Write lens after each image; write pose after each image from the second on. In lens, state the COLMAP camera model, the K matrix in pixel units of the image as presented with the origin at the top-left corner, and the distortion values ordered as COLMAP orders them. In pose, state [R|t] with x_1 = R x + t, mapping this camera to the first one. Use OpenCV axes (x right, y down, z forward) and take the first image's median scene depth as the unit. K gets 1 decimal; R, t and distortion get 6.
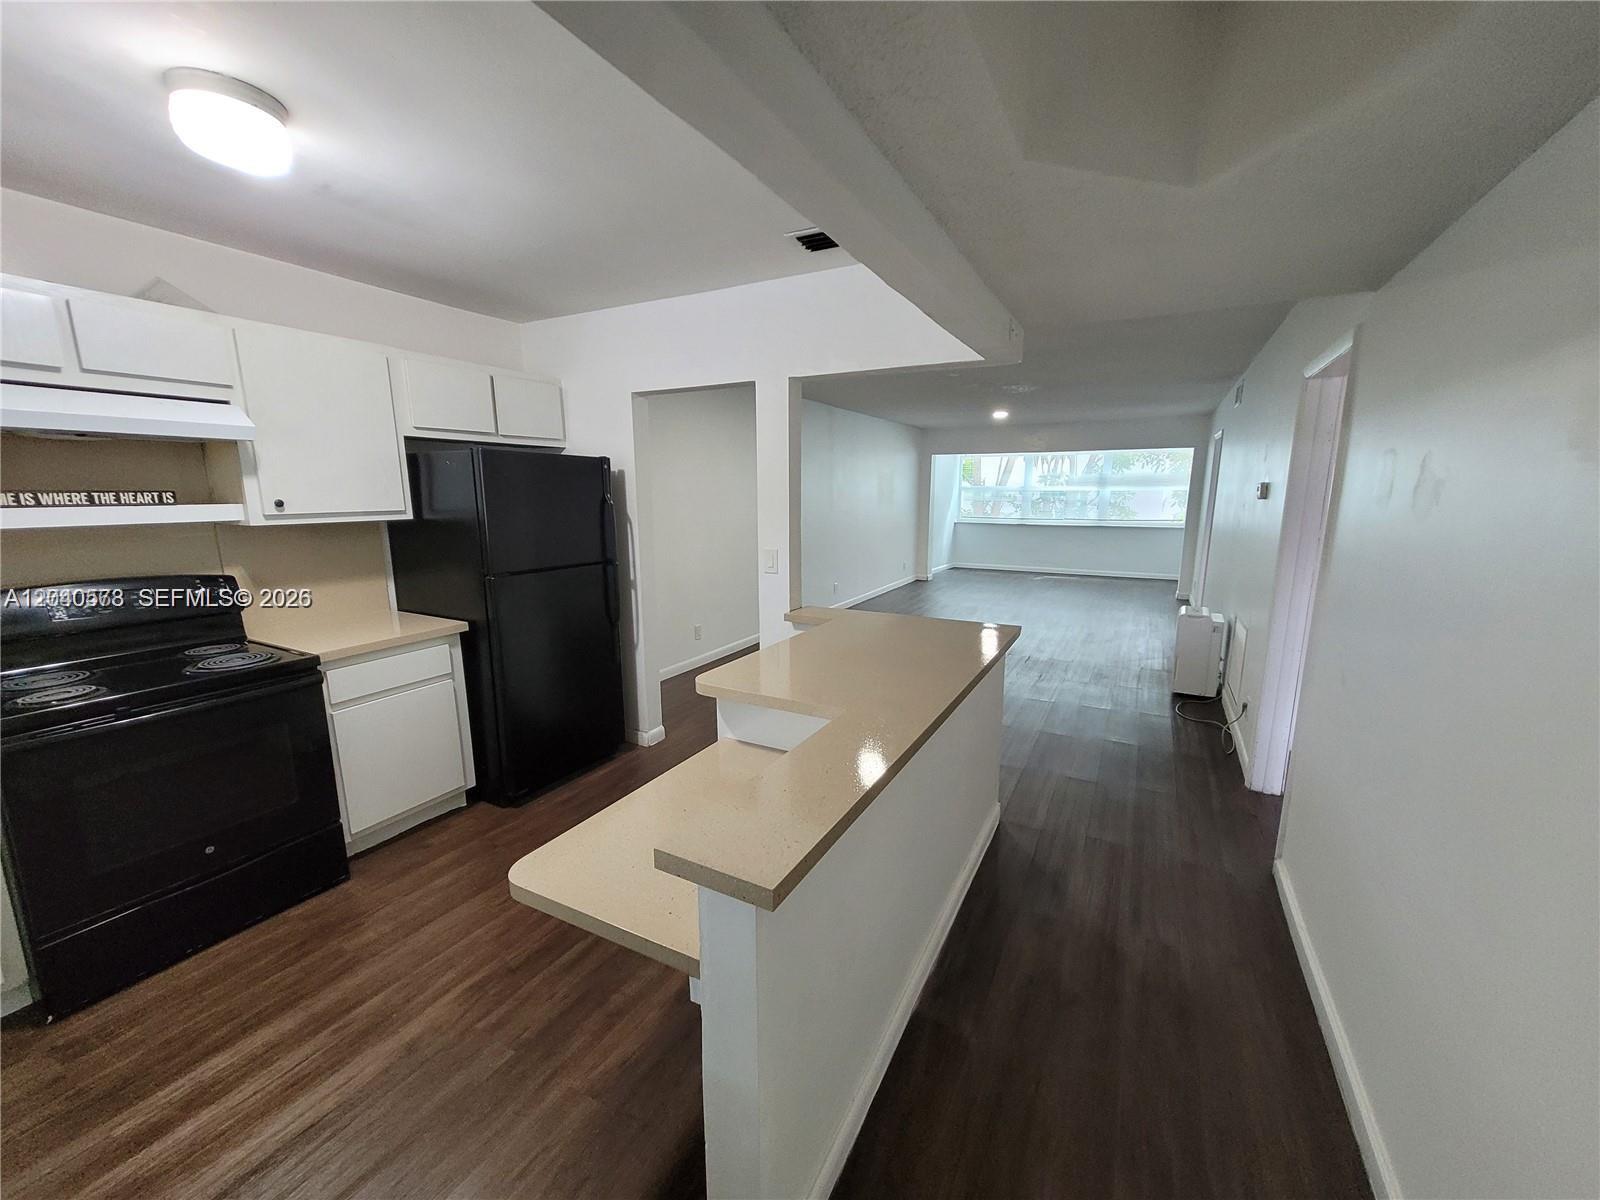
lens RADIAL K [[630.0, 0, 805.3], [0, 630.0, 605.6], [0, 0, 1]] dist [0.006957, -0.001355]
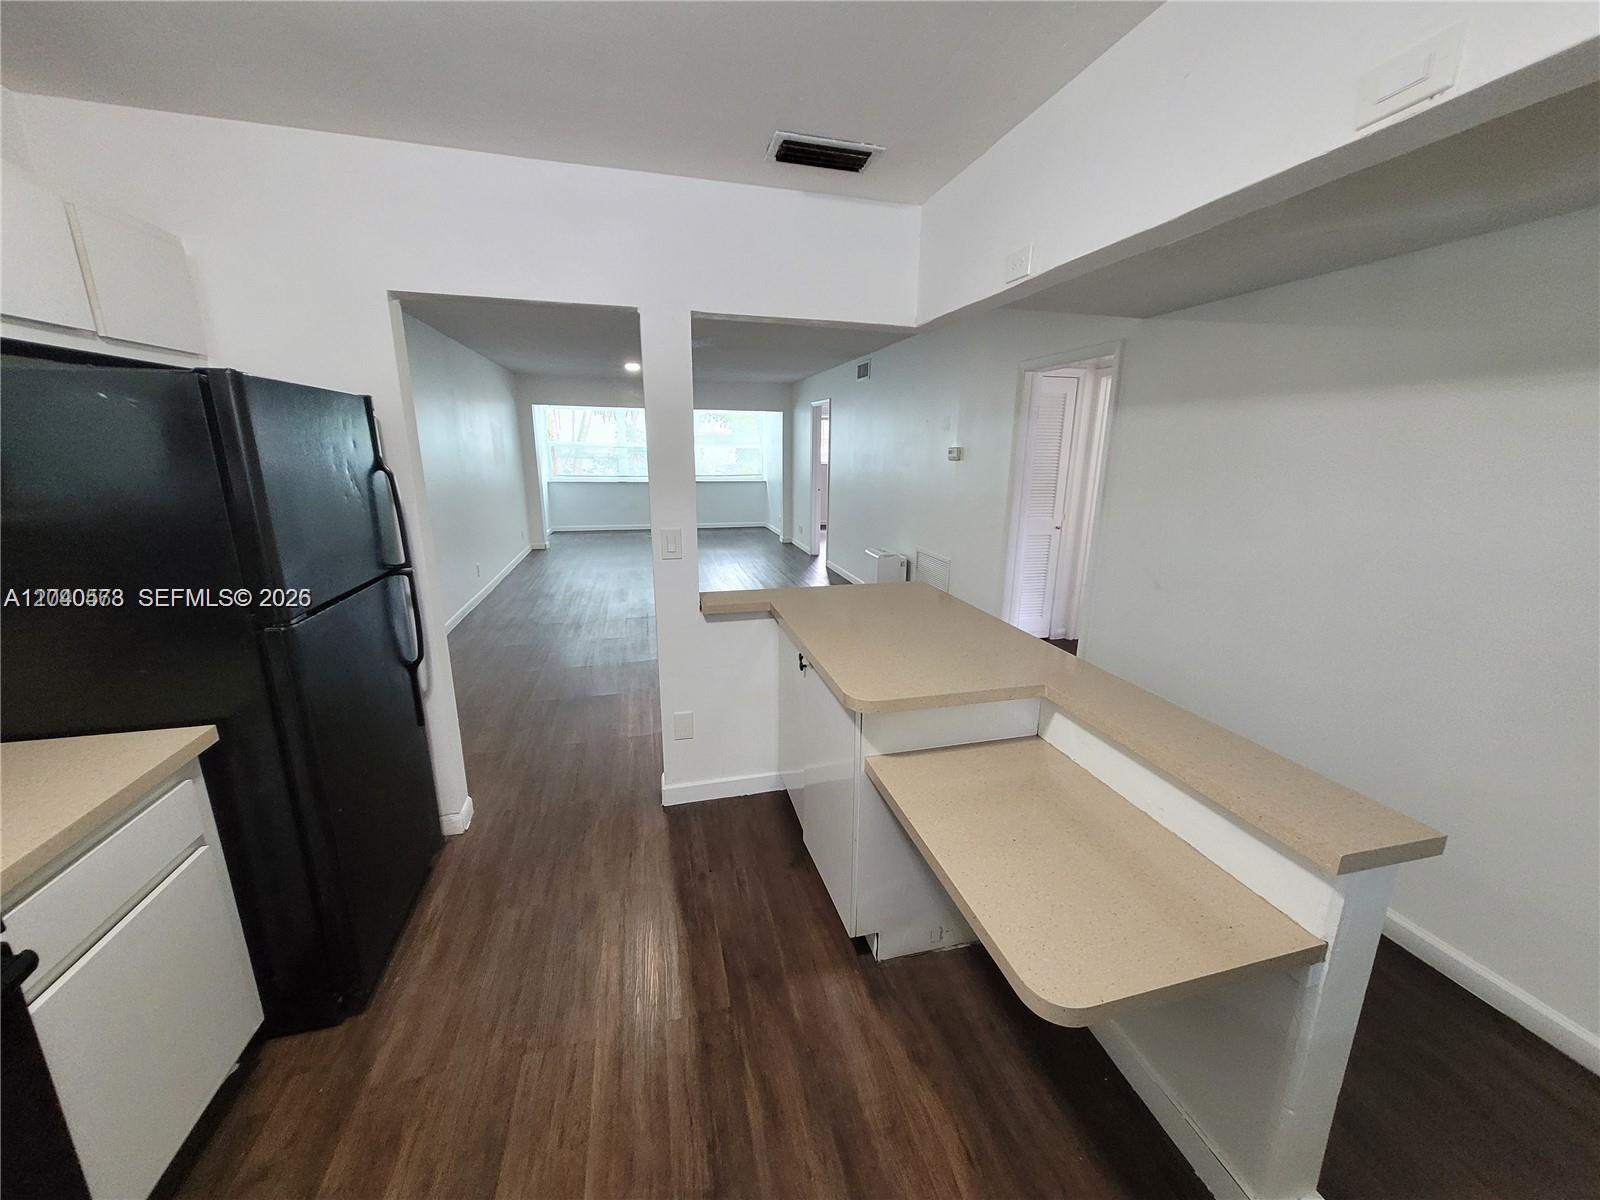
lens RADIAL K [[630.0, 0, 825.3], [0, 630.0, 603.4], [0, 0, 1]] dist [0.006957, -0.001355]
pose [[0.715943, -0.158708, 0.679881, -0.493006], [0.111784, 0.987314, 0.112761, -0.067851], [-0.689152, -0.004731, 0.724602, 0.294418]]
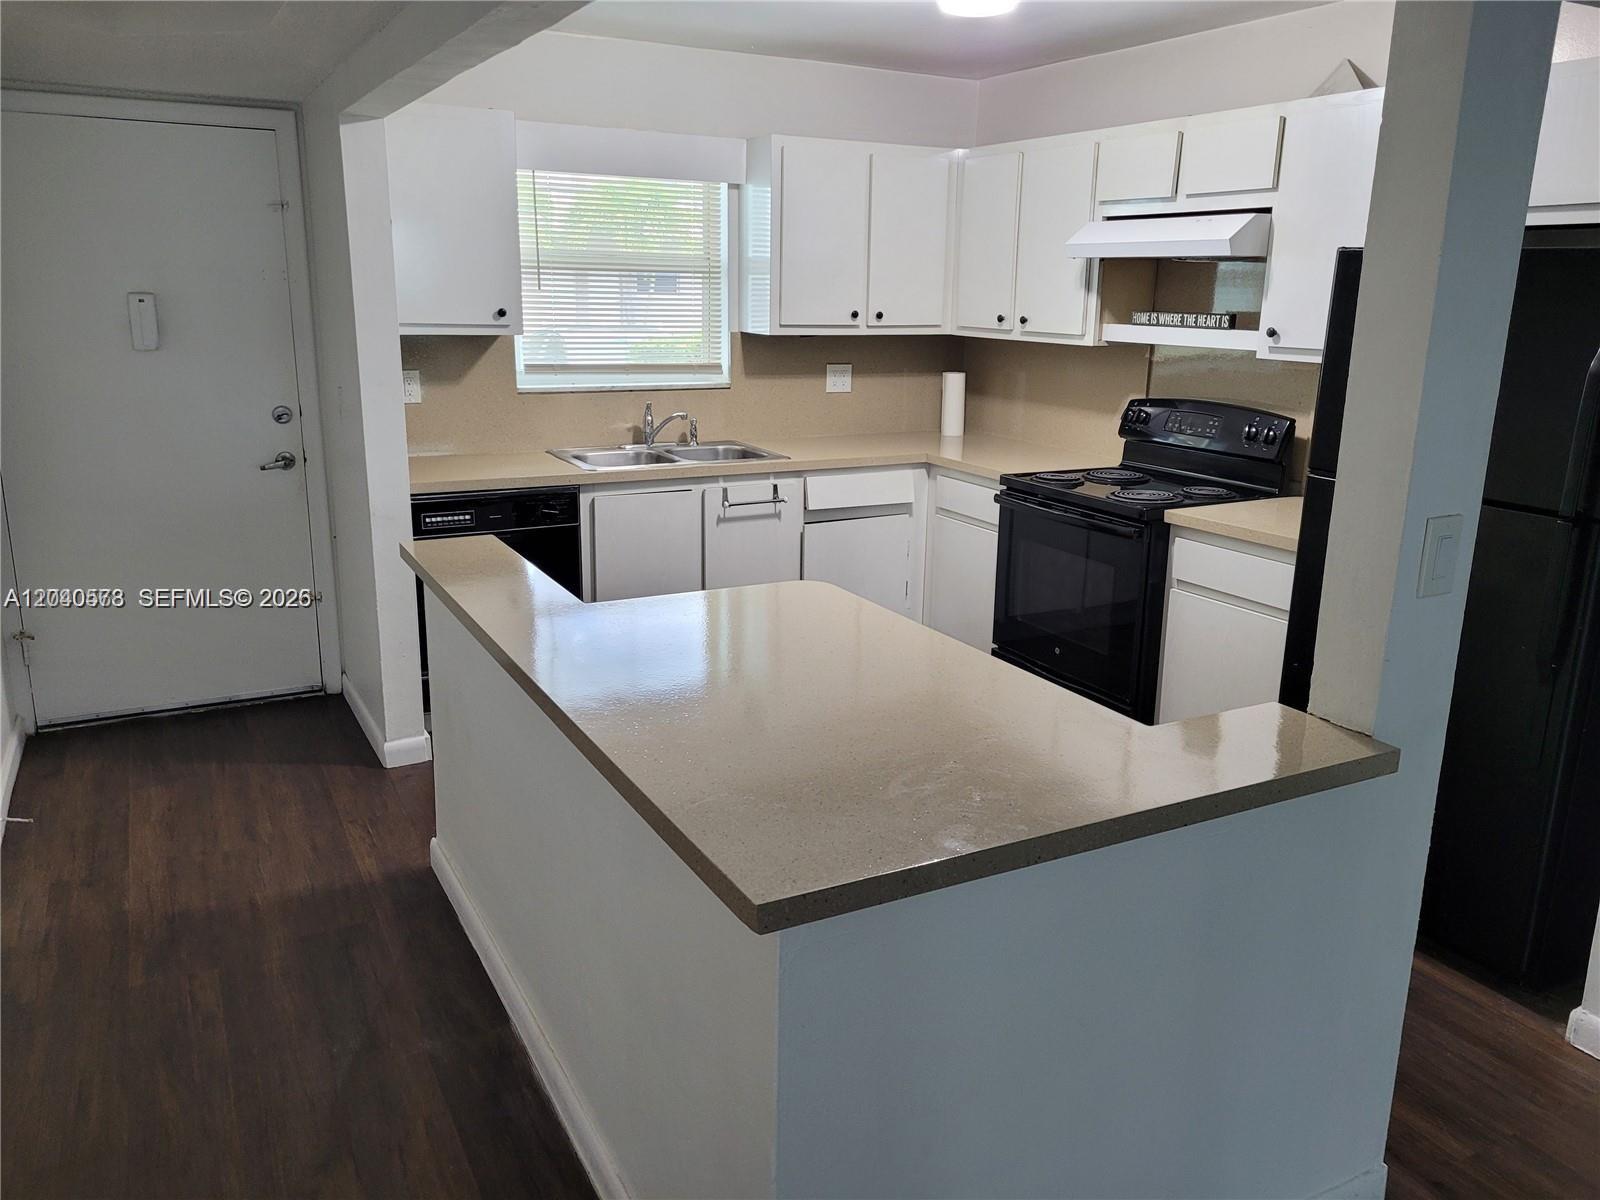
lens RADIAL K [[1222.7, 0, 820.1], [0, 1222.7, 591.3], [0, 0, 1]] dist [0.031416, -0.015376]
pose [[-0.550363, 0.184169, -0.814360, 0.648573], [-0.177538, 0.927248, 0.329683, -0.218314], [0.815831, 0.326025, -0.477626, 1.126894]]
